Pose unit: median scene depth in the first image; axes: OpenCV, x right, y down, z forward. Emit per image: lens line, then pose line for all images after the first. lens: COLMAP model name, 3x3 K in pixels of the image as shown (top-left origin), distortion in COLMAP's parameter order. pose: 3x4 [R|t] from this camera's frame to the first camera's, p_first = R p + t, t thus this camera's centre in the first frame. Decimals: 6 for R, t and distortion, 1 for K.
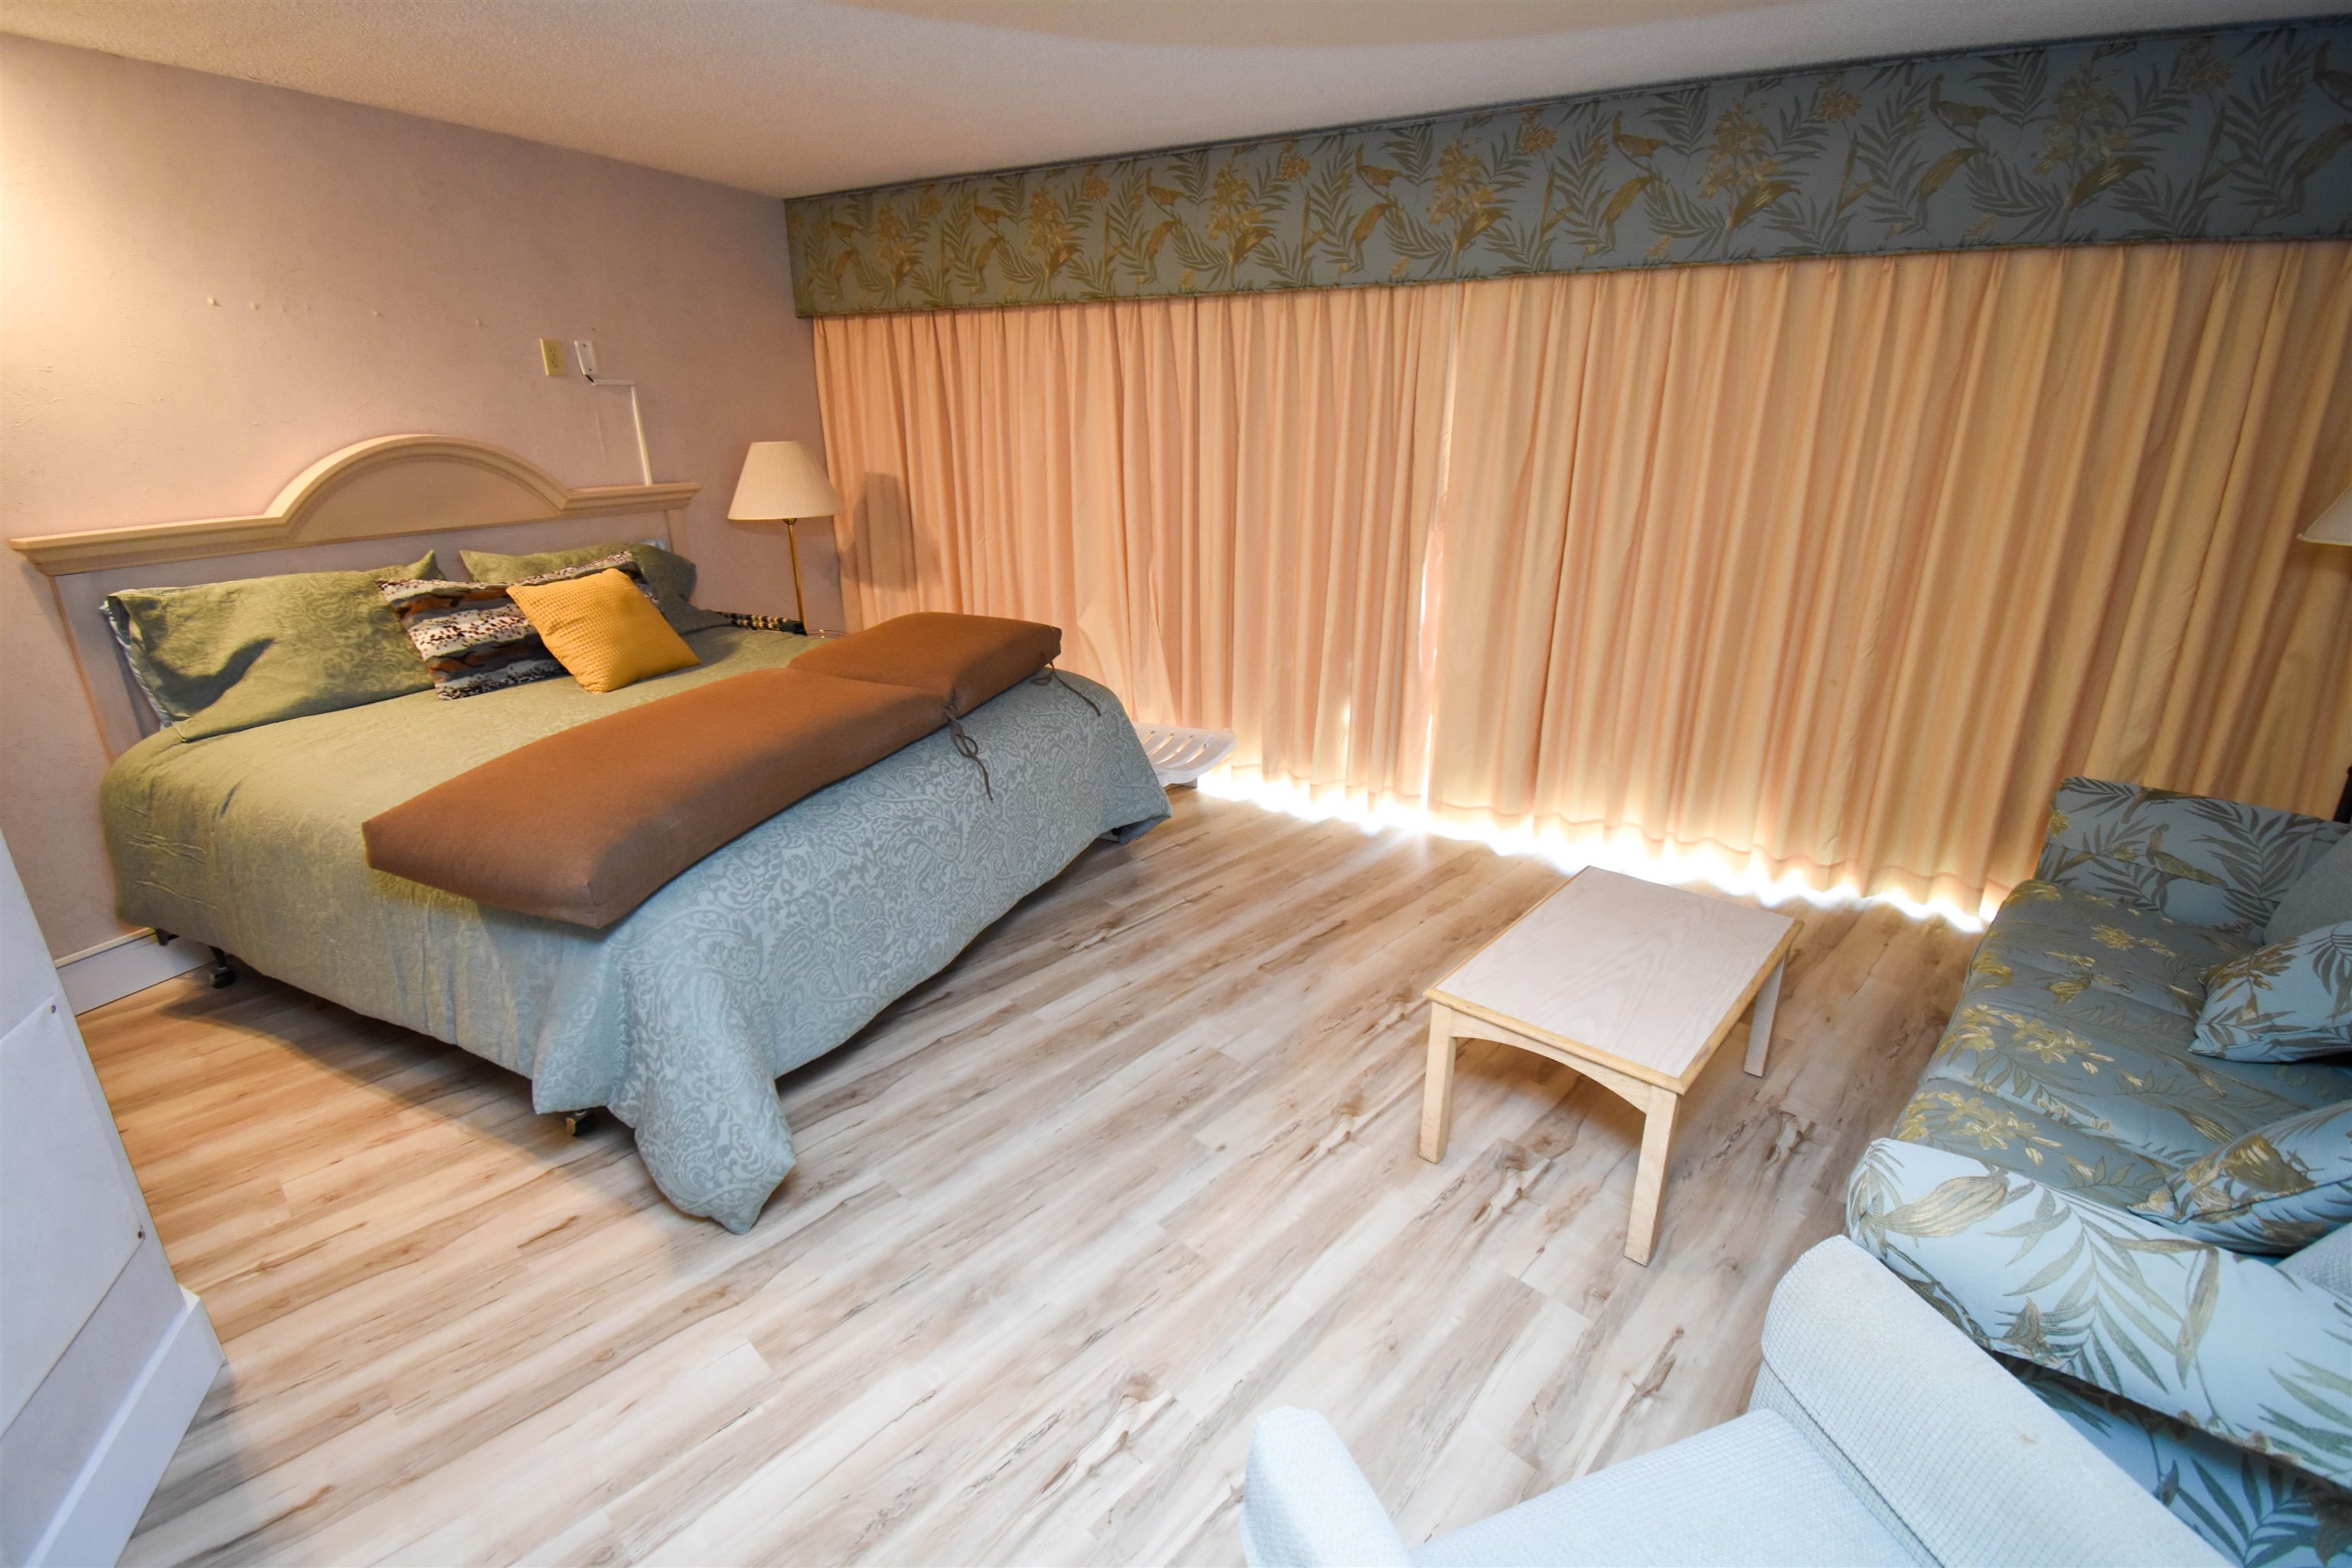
lens RADIAL K [[1008.5, 0, 1124.7], [0, 1008.5, 796.8], [0, 0, 1]] dist [-0.016638, 0.000029]
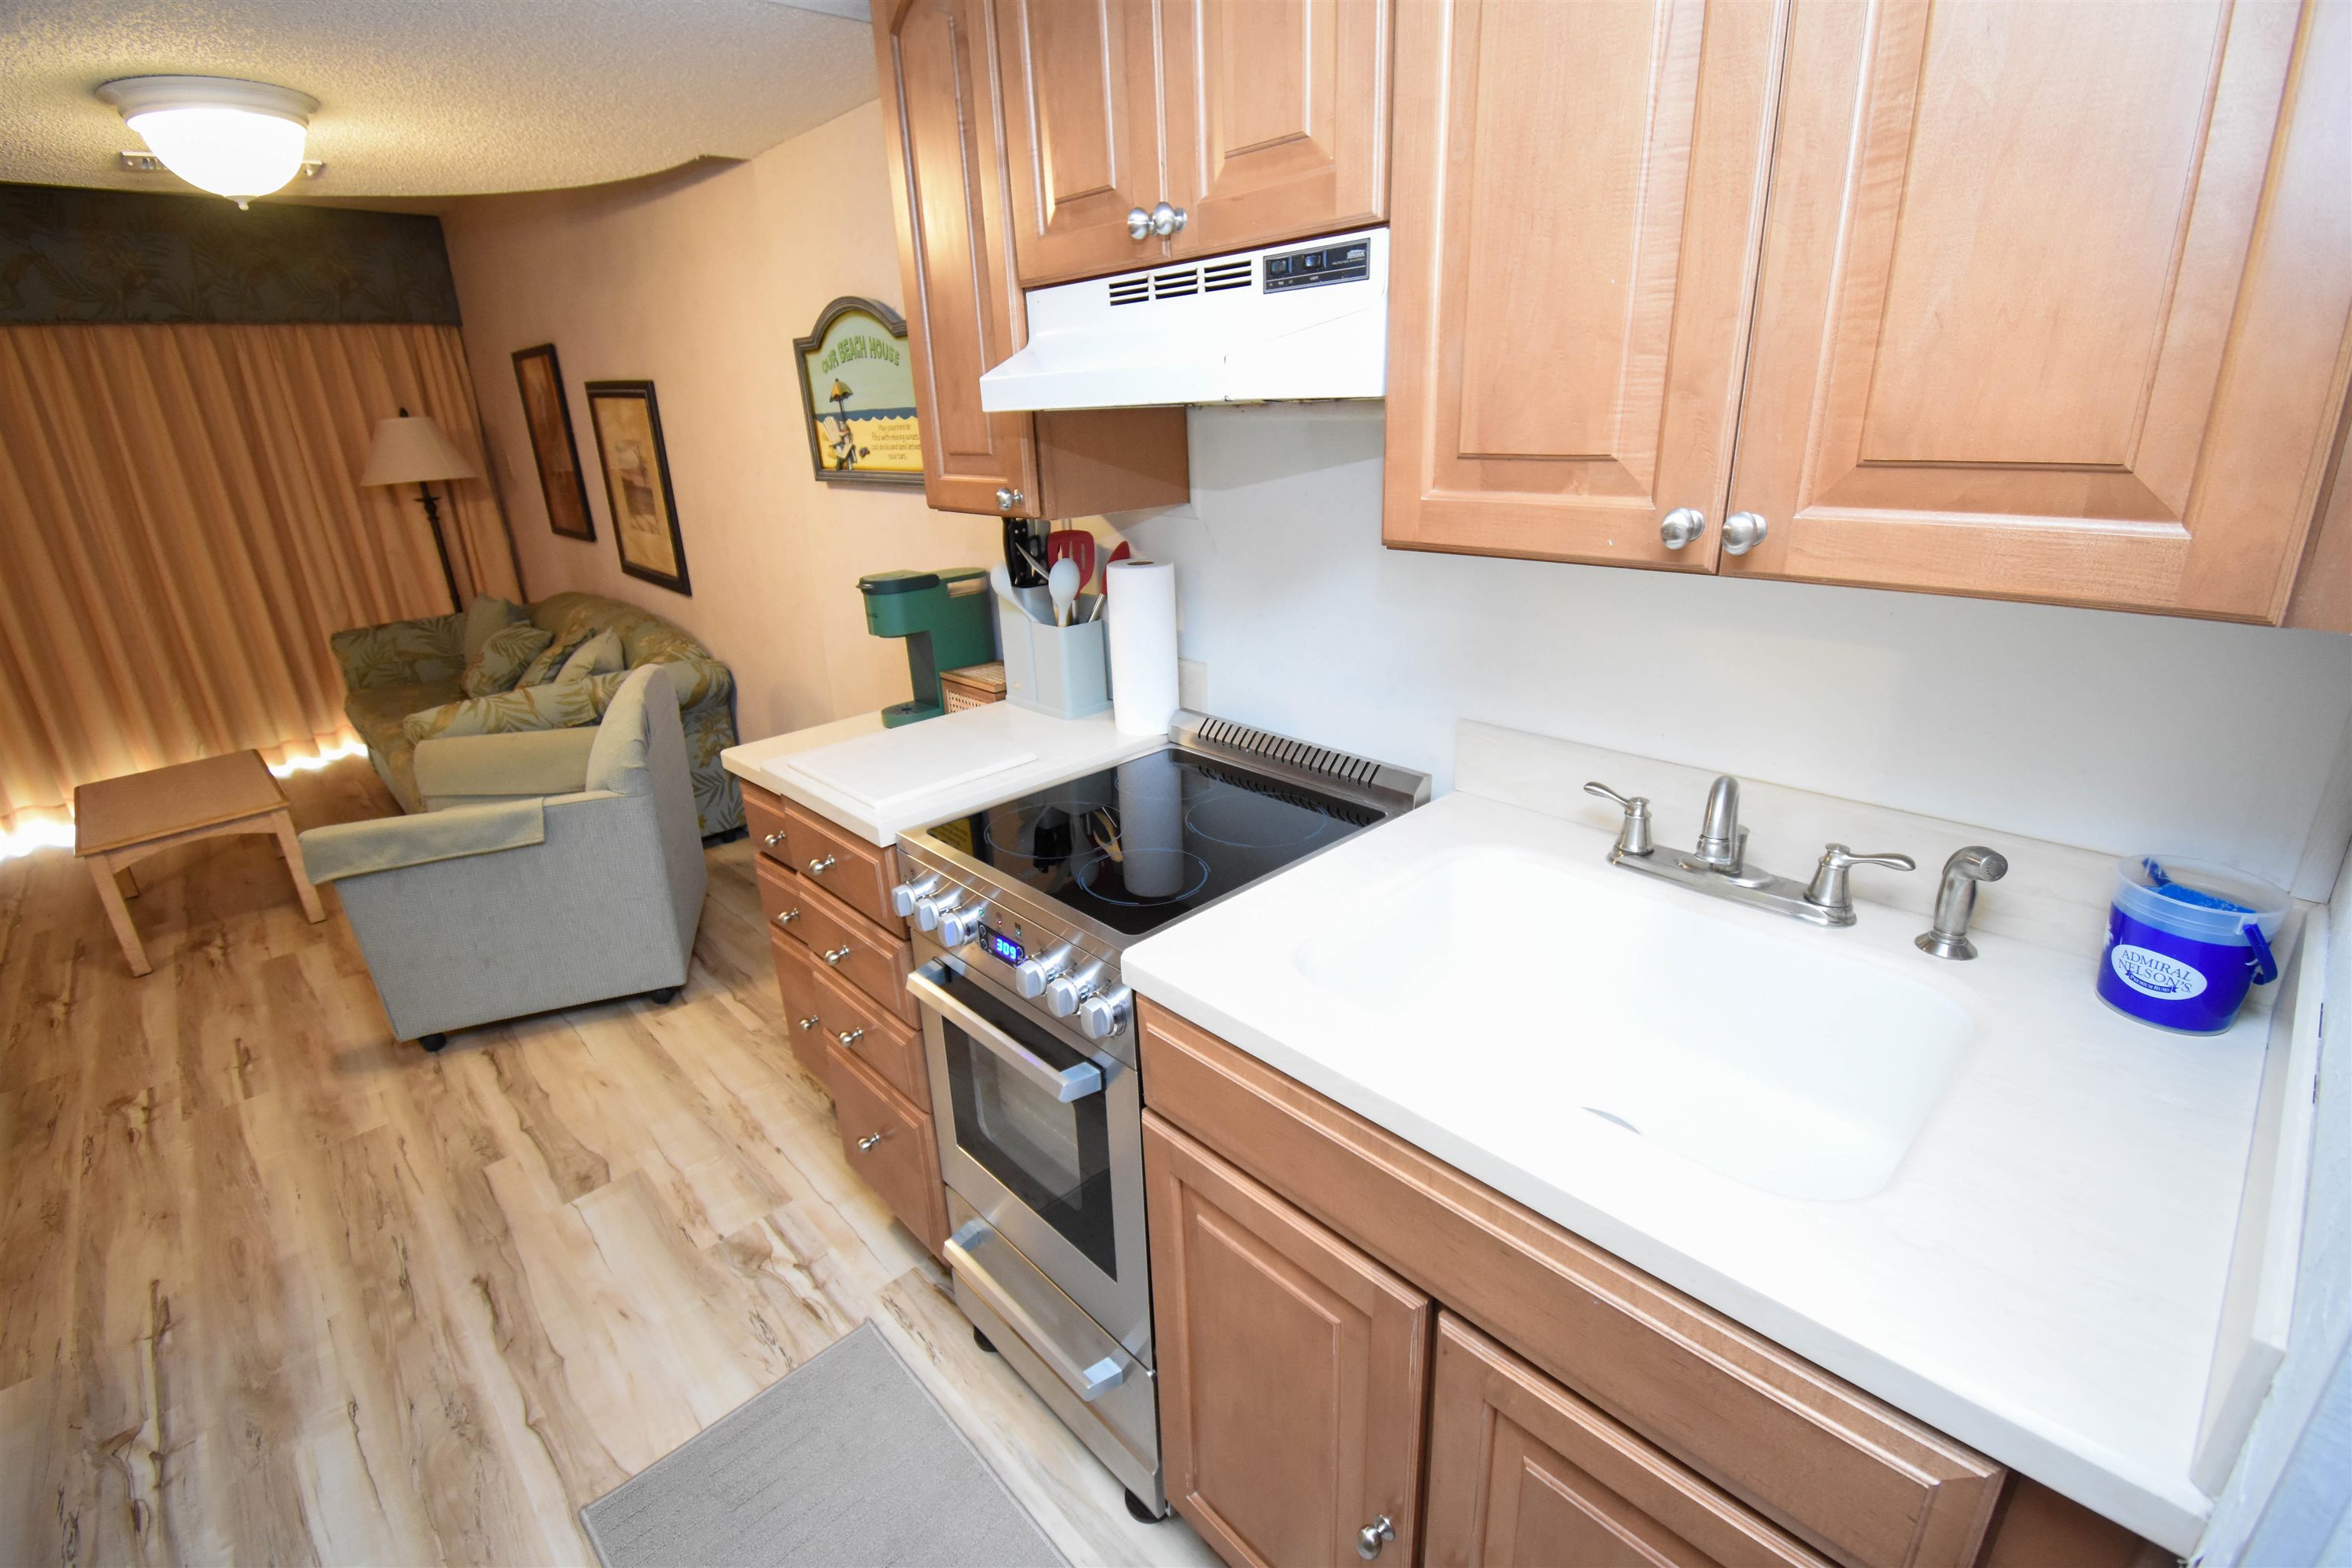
lens RADIAL K [[1048.6, 0, 1173.0], [0, 1048.6, 783.1], [0, 0, 1]] dist [0.016193, -0.020955]
pose [[0.025237, -0.335313, 0.941769, -0.899655], [0.360565, 0.881711, 0.304267, 0.202485], [-0.932393, 0.331890, 0.143154, -0.586082]]
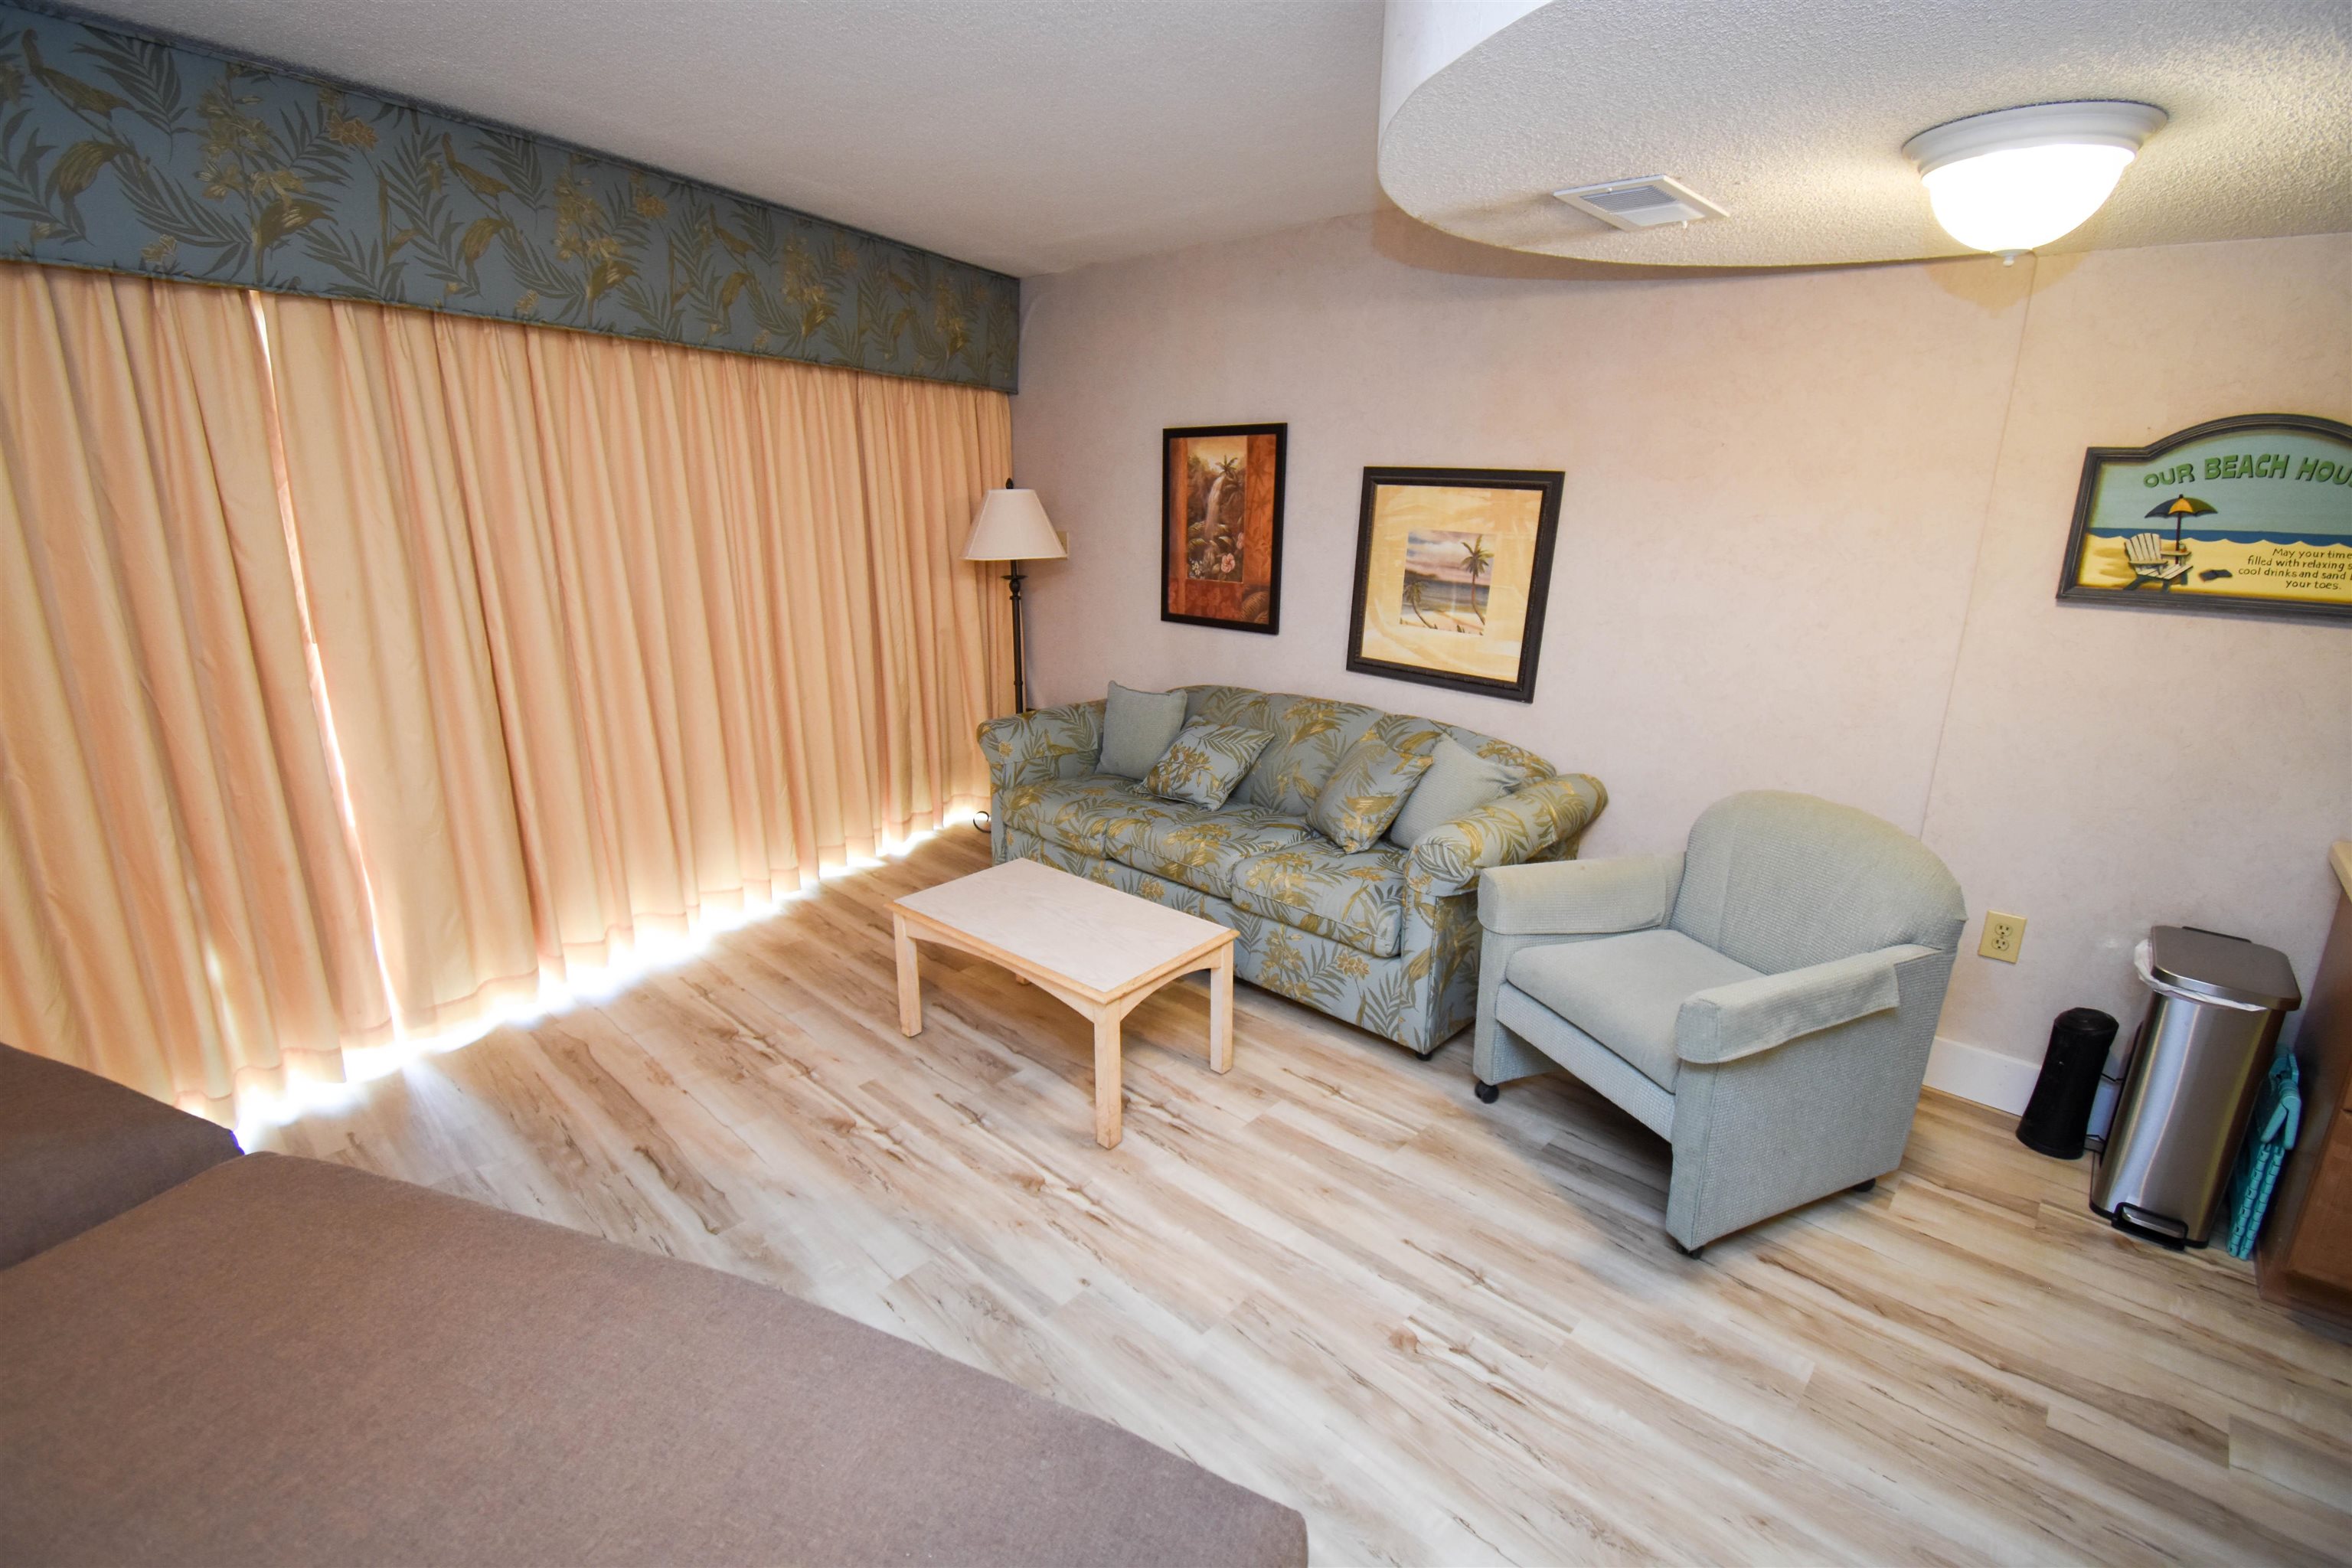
lens RADIAL K [[1048.4, 0, 1180.6], [0, 1048.4, 776.5], [0, 0, 1]] dist [0.067592, -0.047158]
pose [[-0.044617, -0.270601, 0.961657, -0.733037], [0.324324, 0.906552, 0.270142, -0.314468], [-0.944893, 0.323941, 0.047314, 0.726222]]
